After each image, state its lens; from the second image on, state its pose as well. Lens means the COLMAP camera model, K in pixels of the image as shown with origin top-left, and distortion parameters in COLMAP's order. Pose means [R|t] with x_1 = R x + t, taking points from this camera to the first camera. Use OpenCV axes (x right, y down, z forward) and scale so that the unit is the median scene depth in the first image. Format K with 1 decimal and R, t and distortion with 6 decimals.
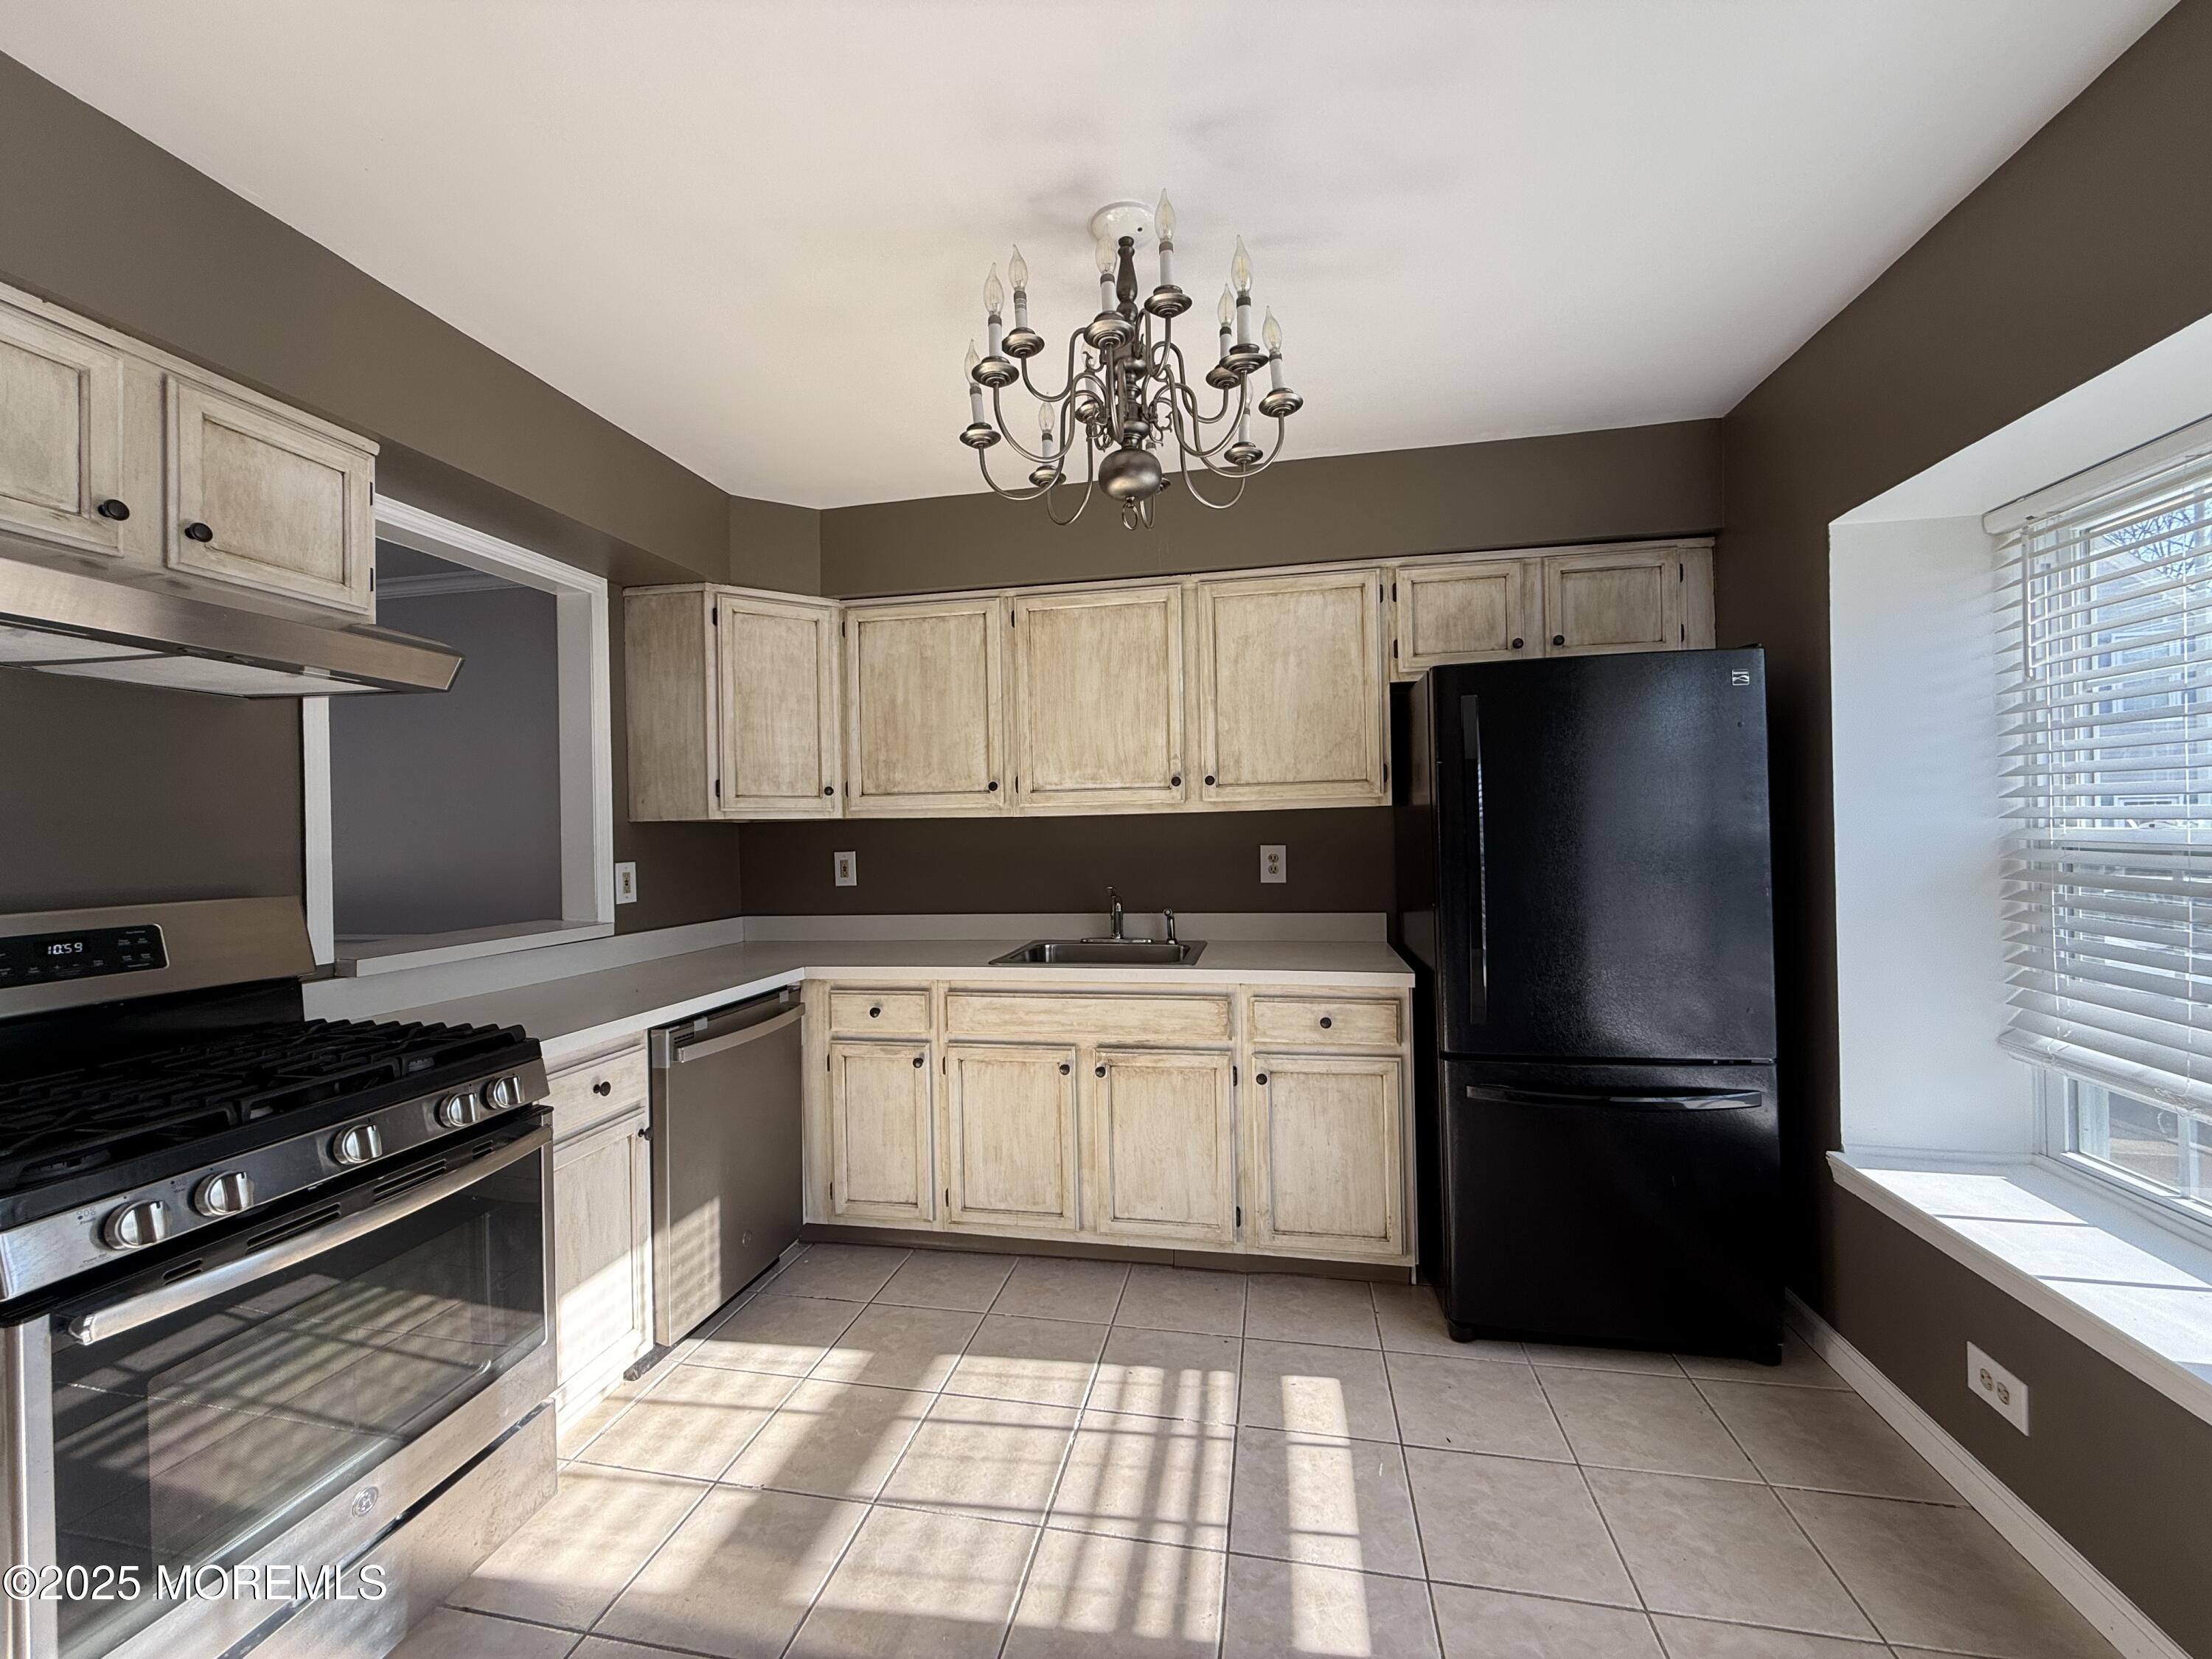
lens RADIAL K [[891.2, 0, 1105.1], [0, 891.2, 824.6], [0, 0, 1]] dist [0.000698, 0.000046]
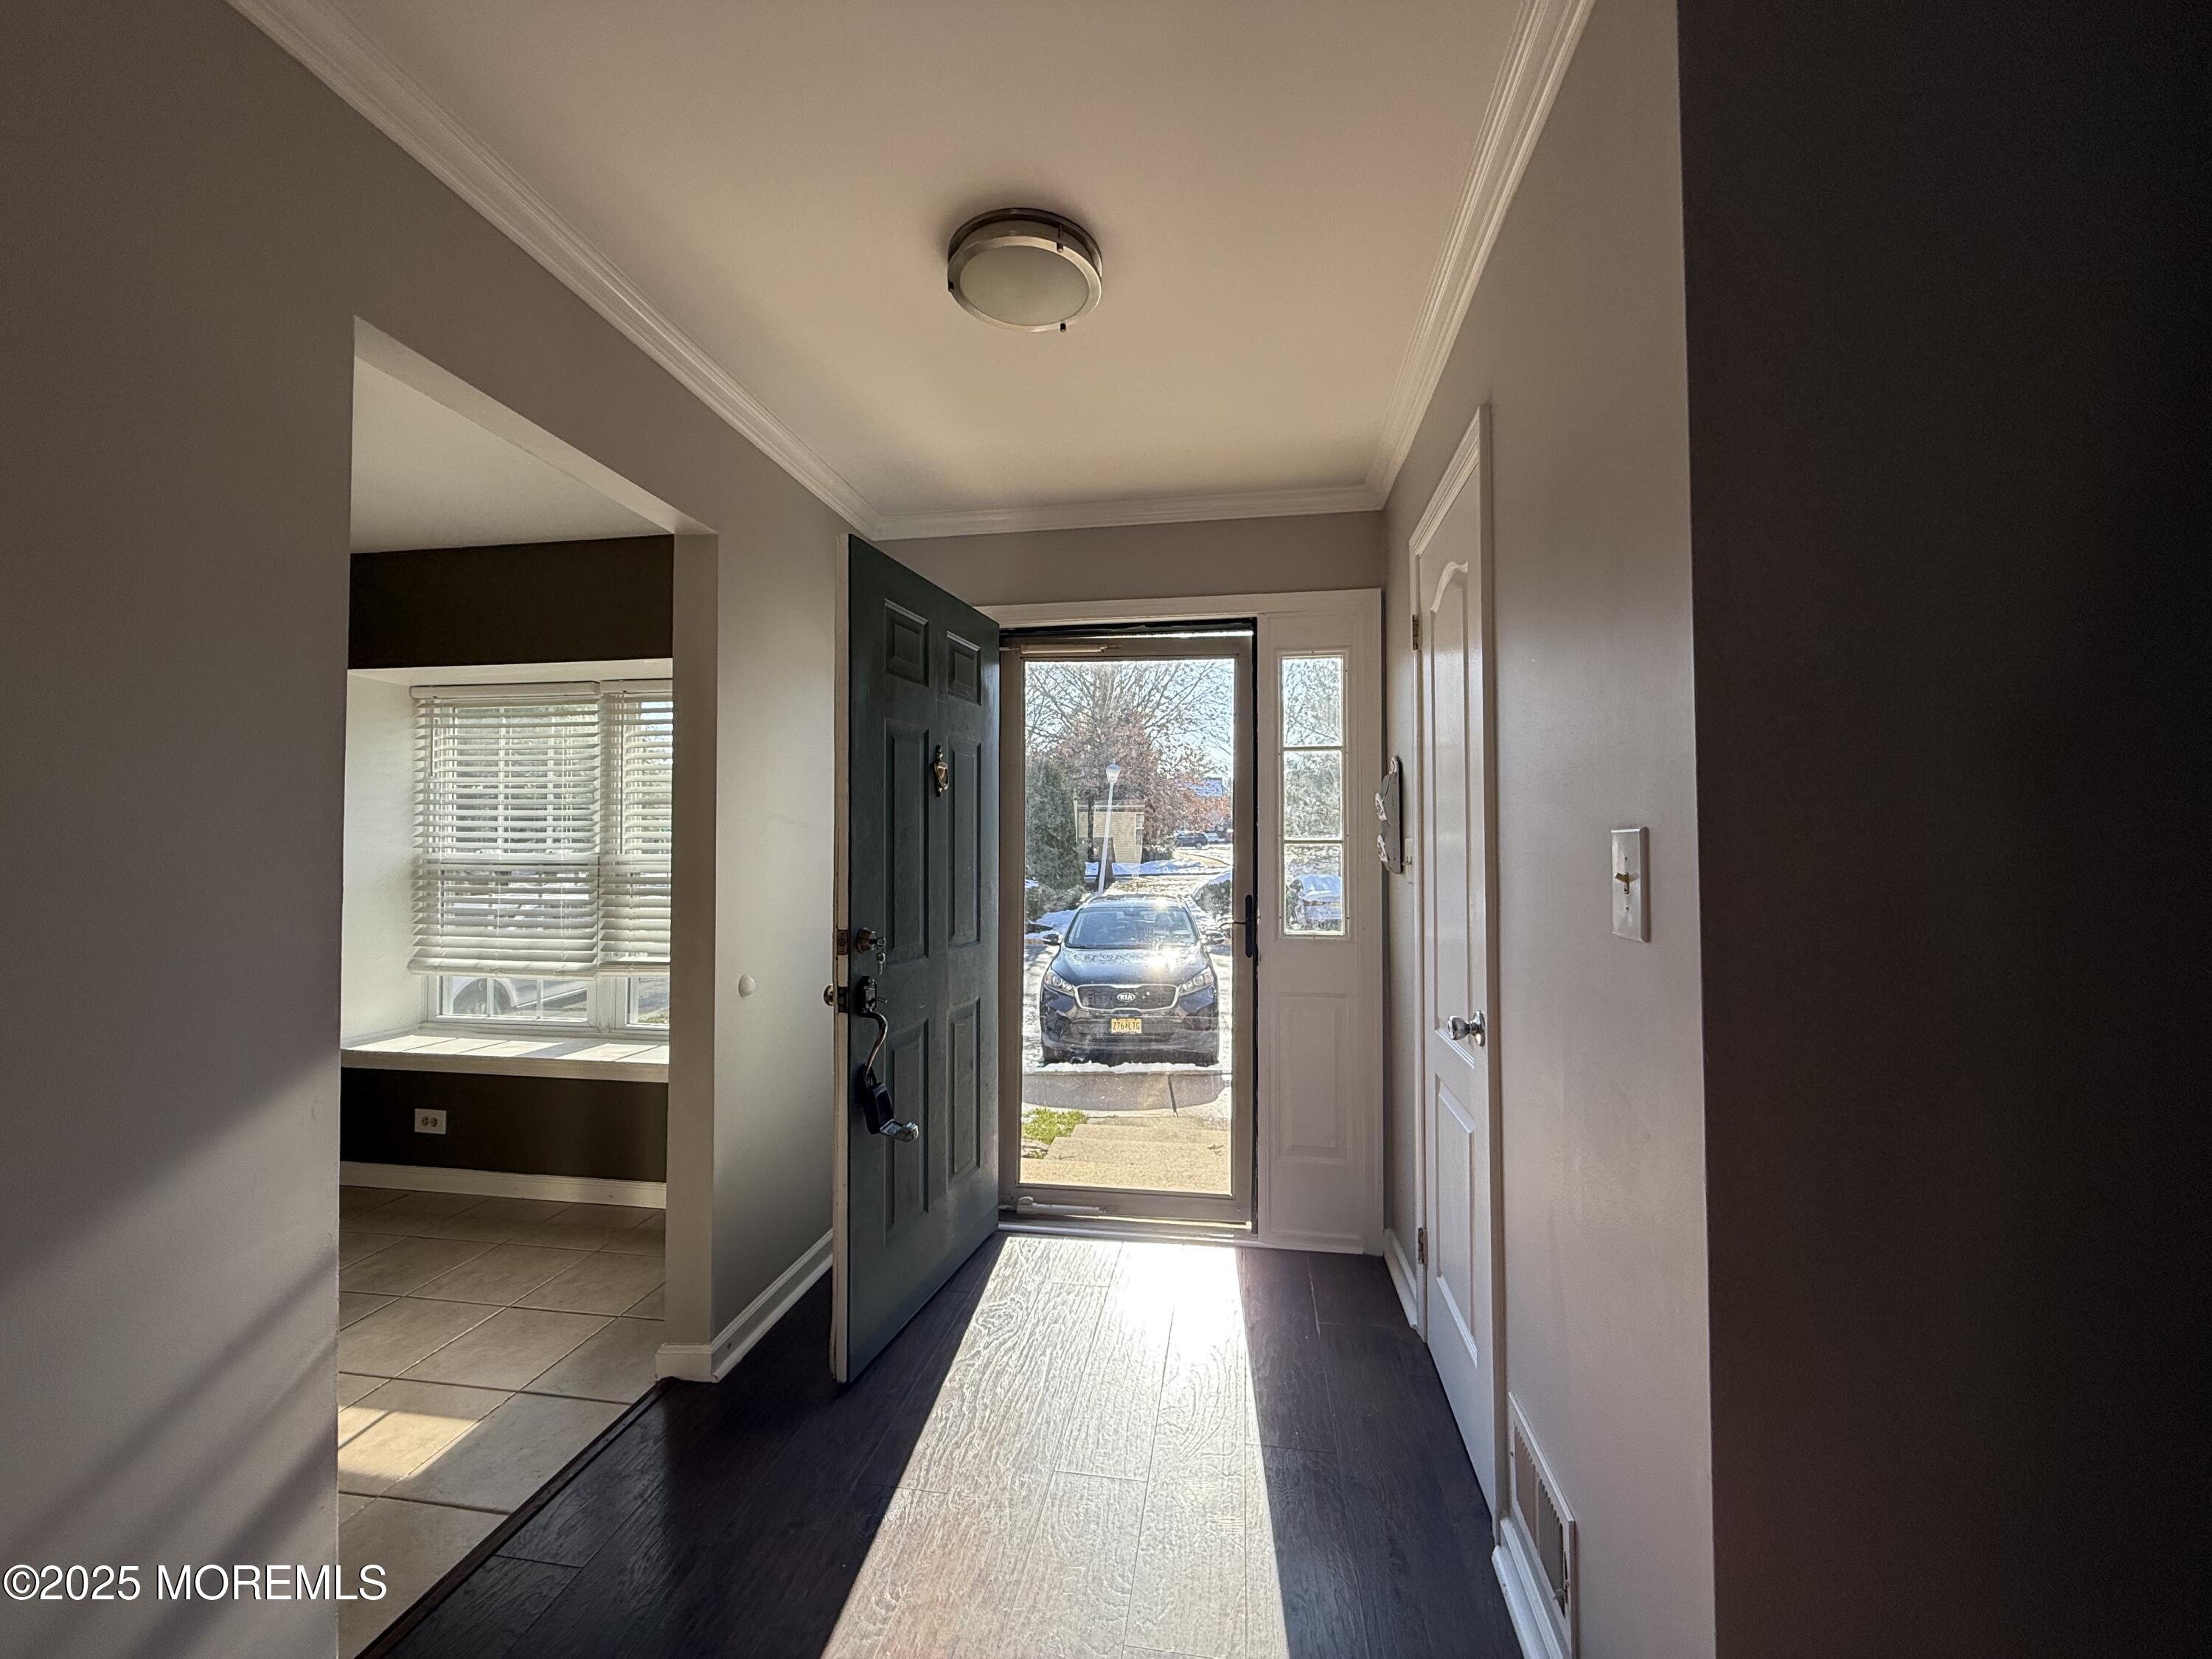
lens RADIAL K [[891.2, 0, 1104.9], [0, 891.2, 833.7], [0, 0, 1]] dist [0.000698, 0.000046]
pose [[-0.044587, 0.033988, 0.998427, -0.973103], [-0.002163, 0.999415, -0.034118, 0.024536], [-0.999003, -0.003681, -0.044488, -0.394153]]
